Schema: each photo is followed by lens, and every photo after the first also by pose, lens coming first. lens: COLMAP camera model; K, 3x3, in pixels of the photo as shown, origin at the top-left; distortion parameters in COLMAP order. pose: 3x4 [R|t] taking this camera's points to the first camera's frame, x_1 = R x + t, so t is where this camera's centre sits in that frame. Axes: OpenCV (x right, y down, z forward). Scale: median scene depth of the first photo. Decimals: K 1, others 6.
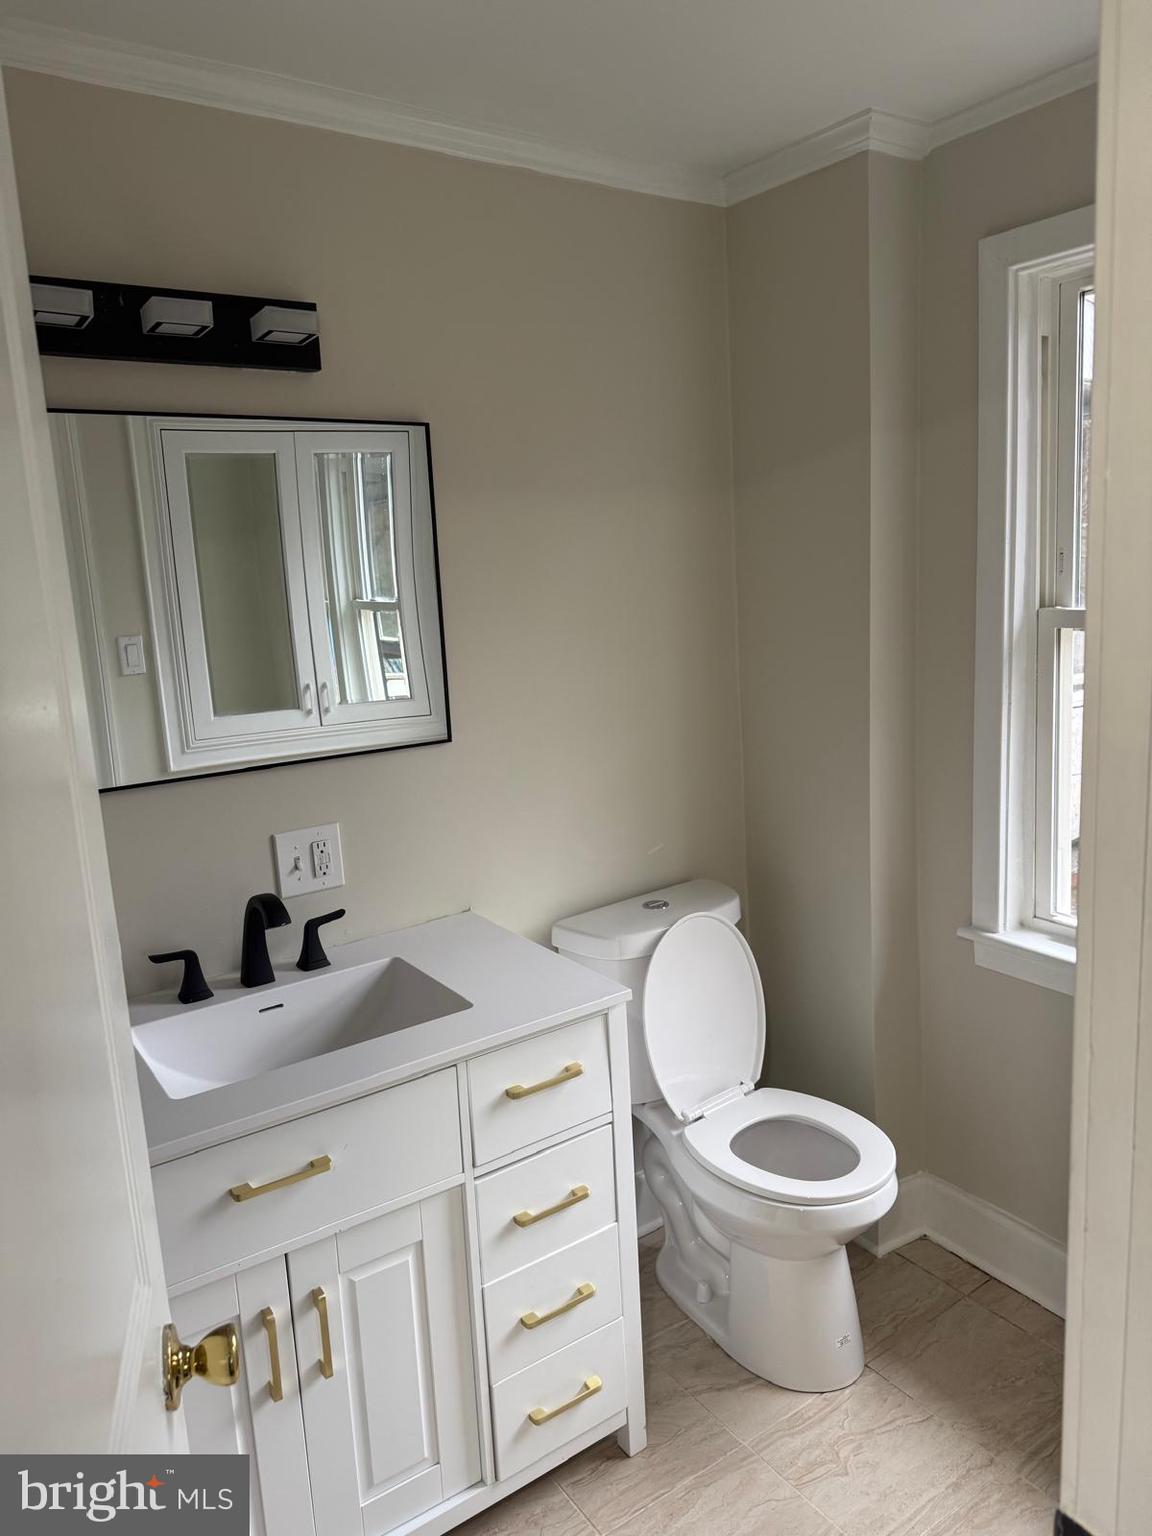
lens RADIAL K [[1079.7, 0, 589.3], [0, 1079.7, 761.6], [0, 0, 1]] dist [0.053873, -0.064720]
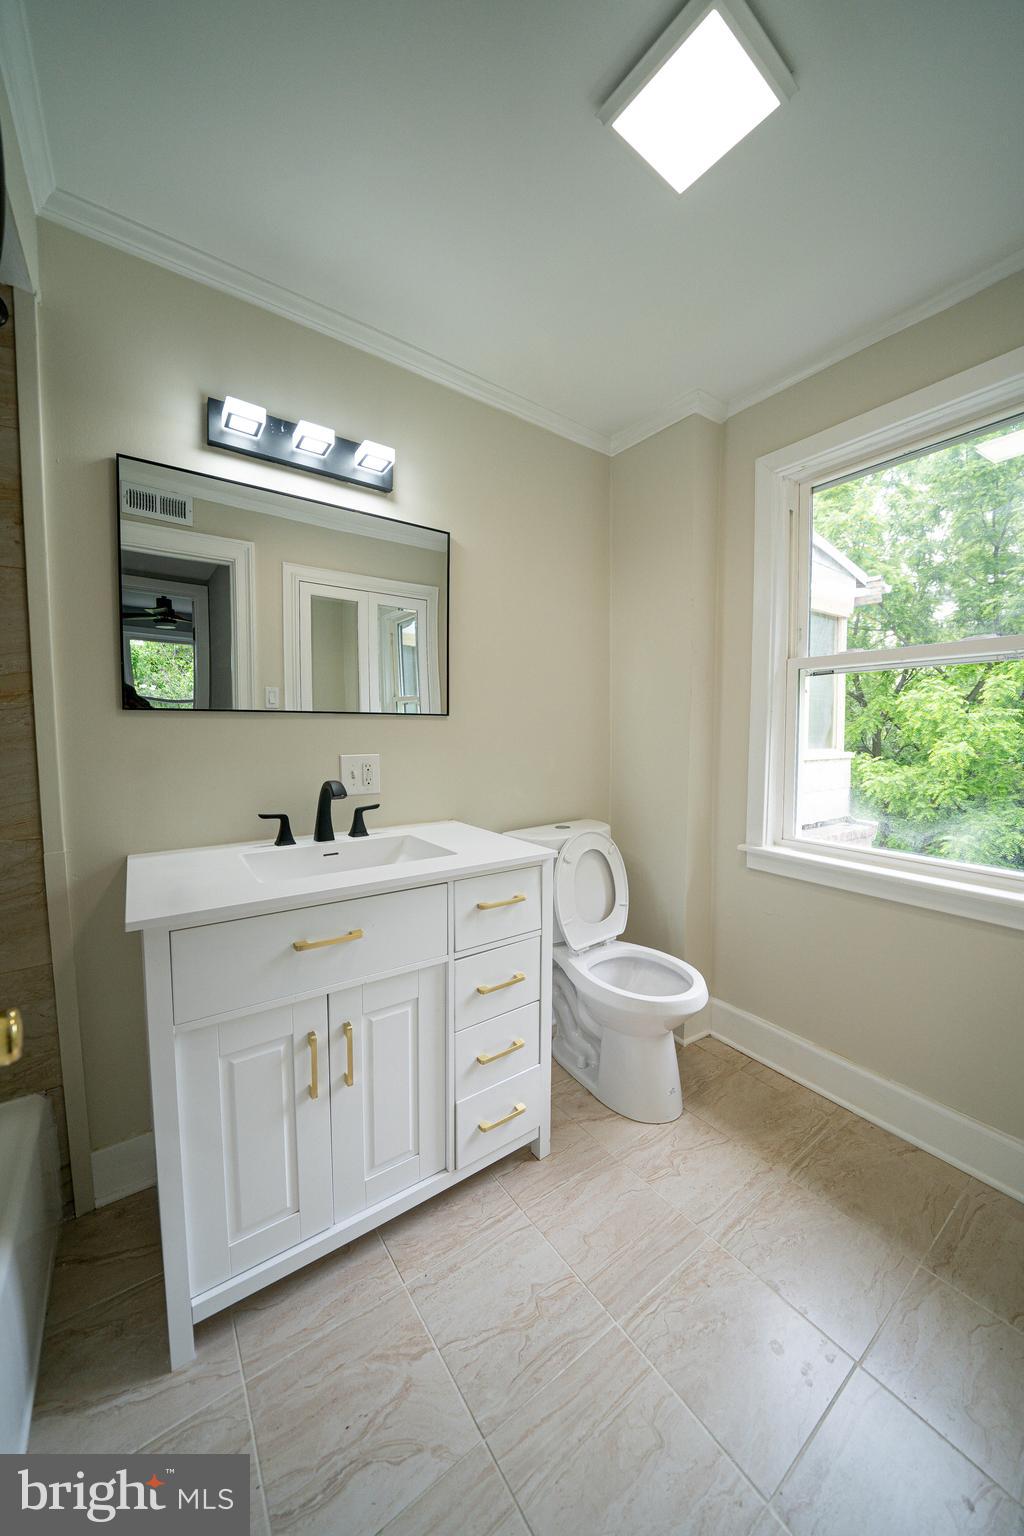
lens RADIAL K [[534.3, 0, 510.2], [0, 534.3, 763.8], [0, 0, 1]] dist [-0.023274, 0.000633]
pose [[0.998466, 0.052850, 0.016521, -0.047359], [-0.050645, 0.992256, -0.113412, 0.166604], [-0.022387, 0.112401, 0.993411, 0.193564]]
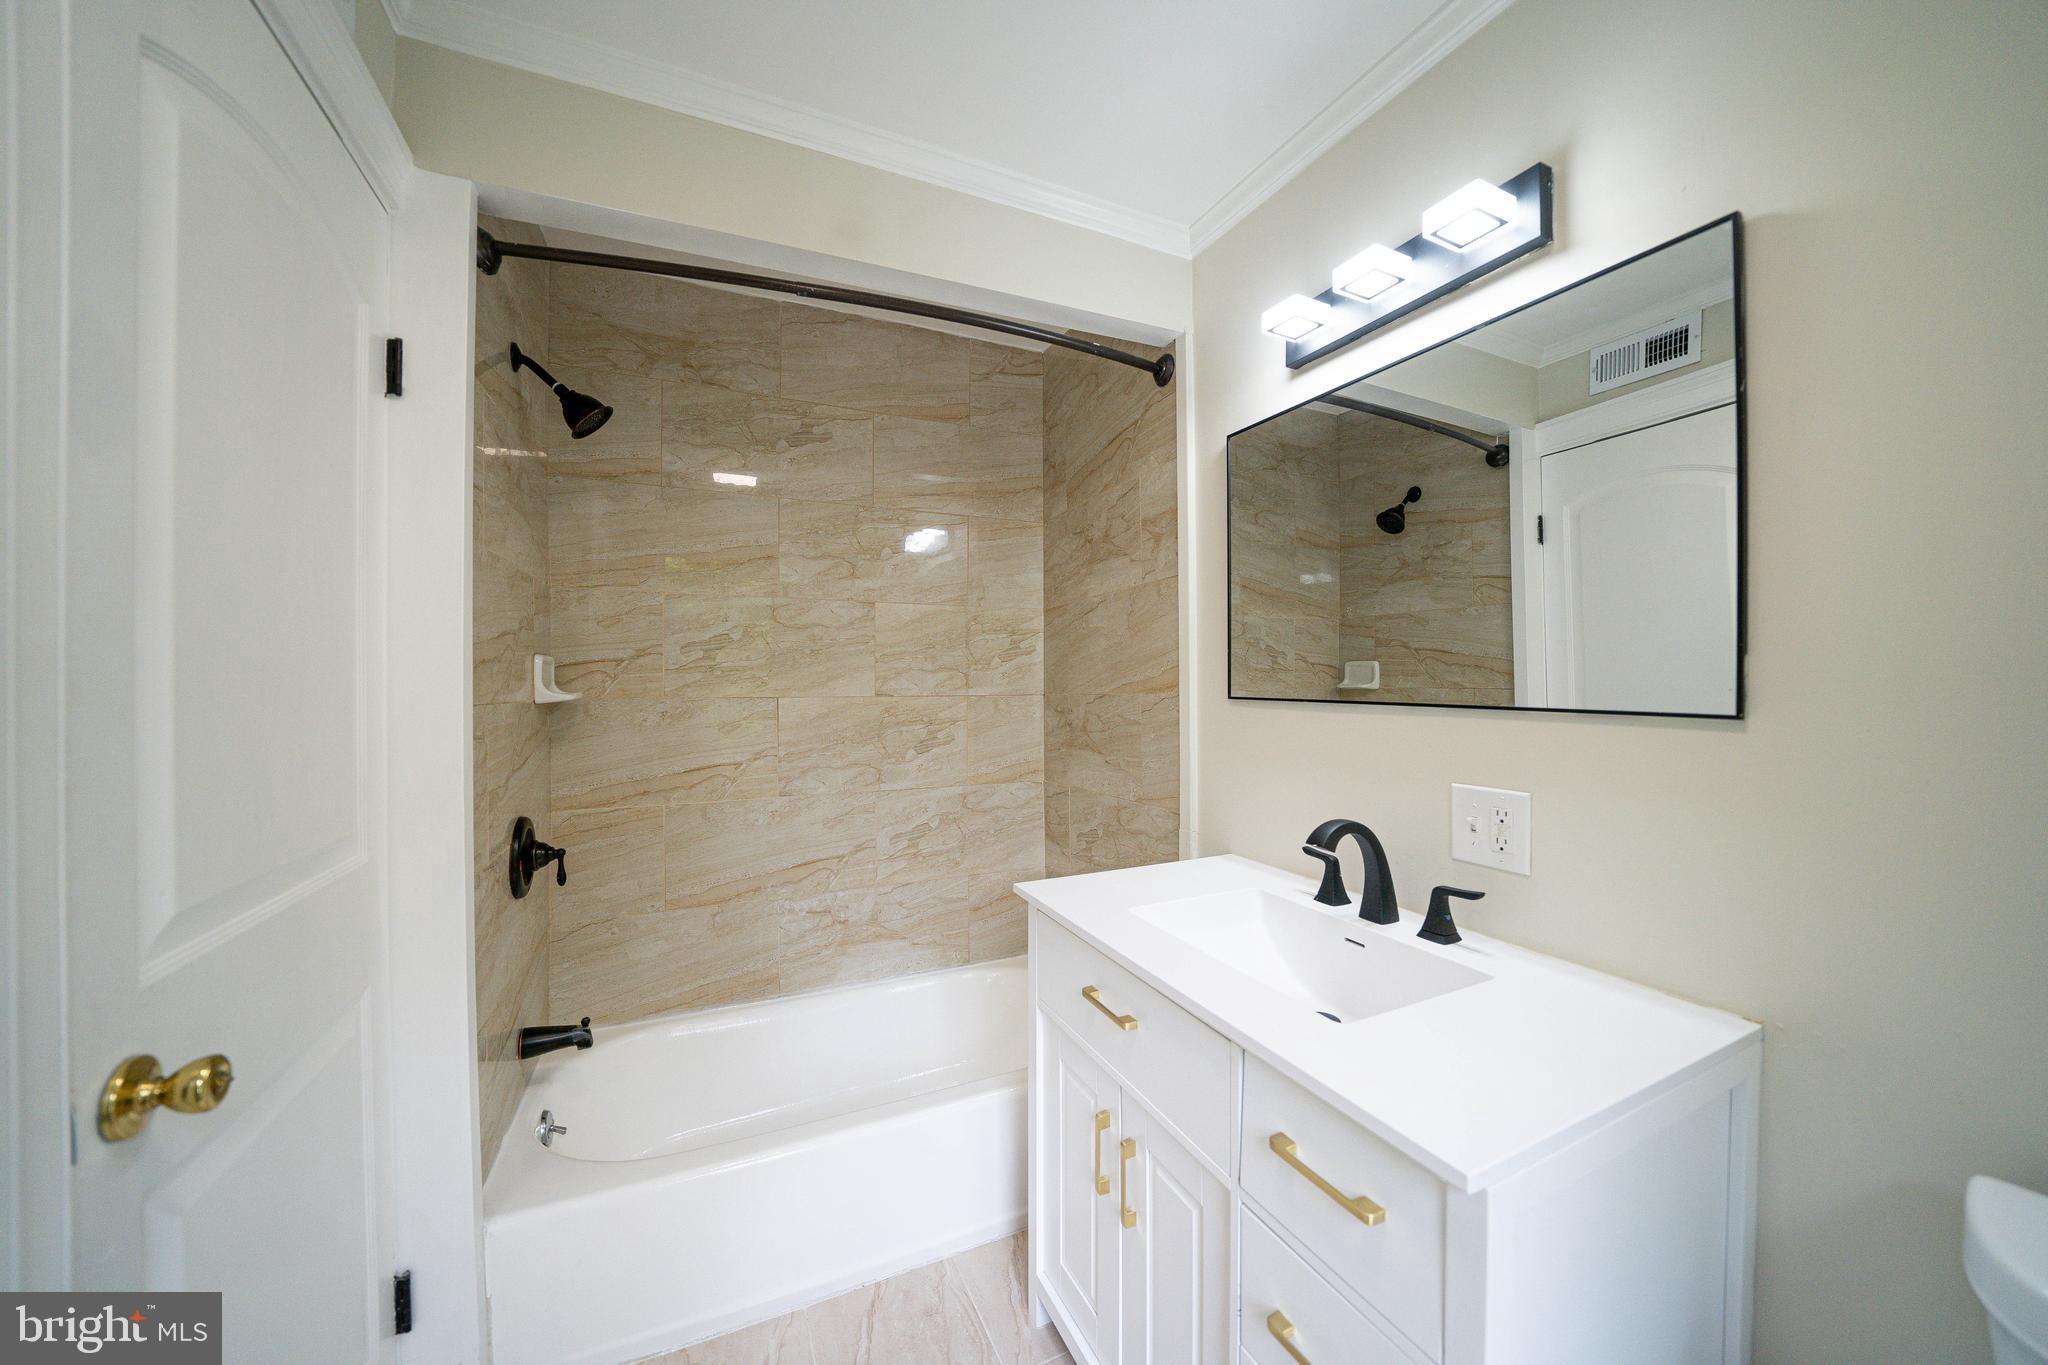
lens RADIAL K [[712.4, 0, 1023.2], [0, 712.4, 679.8], [0, 0, 1]] dist [-0.023274, 0.000633]
pose [[-0.177567, 0.057179, -0.982446, 0.362201], [-0.156571, 0.983953, 0.085565, -0.012819], [0.971574, 0.169016, -0.165765, 0.764240]]
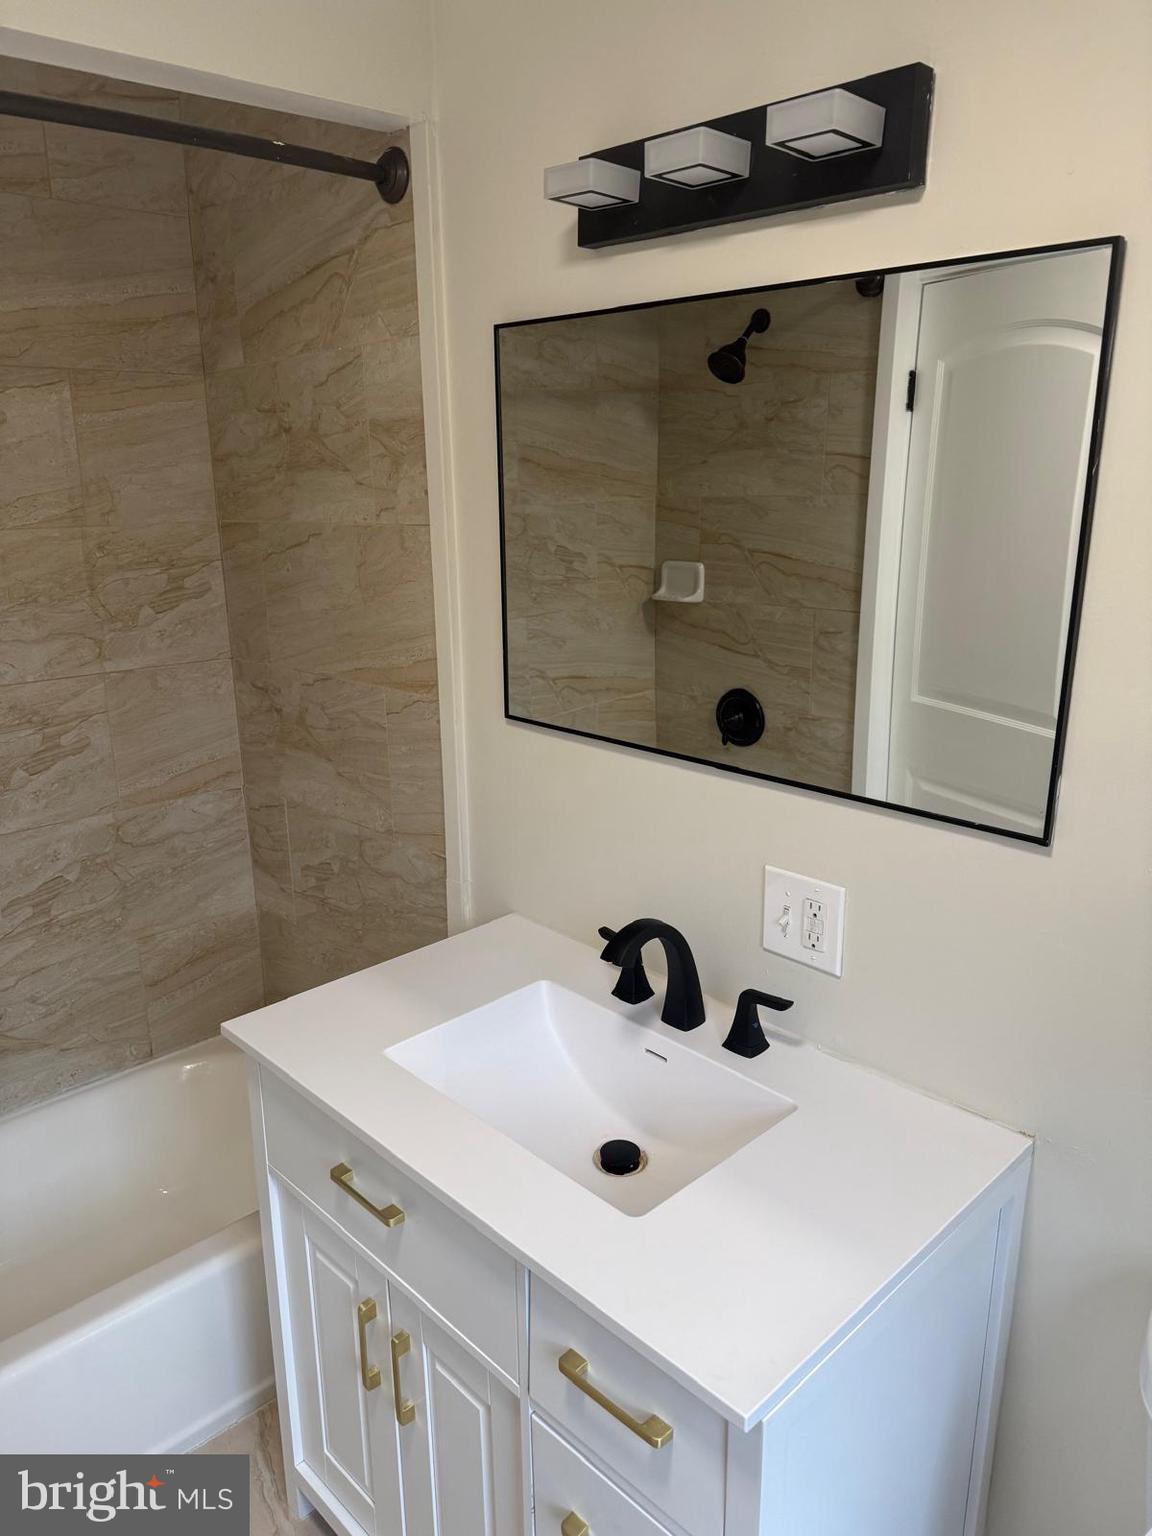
lens RADIAL K [[1079.7, 0, 569.2], [0, 1079.7, 767.7], [0, 0, 1]] dist [0.053873, -0.064720]
pose [[0.156808, 0.315511, -0.935876, 0.386857], [-0.169524, 0.942133, 0.289217, -0.199274], [0.972971, 0.113302, 0.201221, 0.735276]]
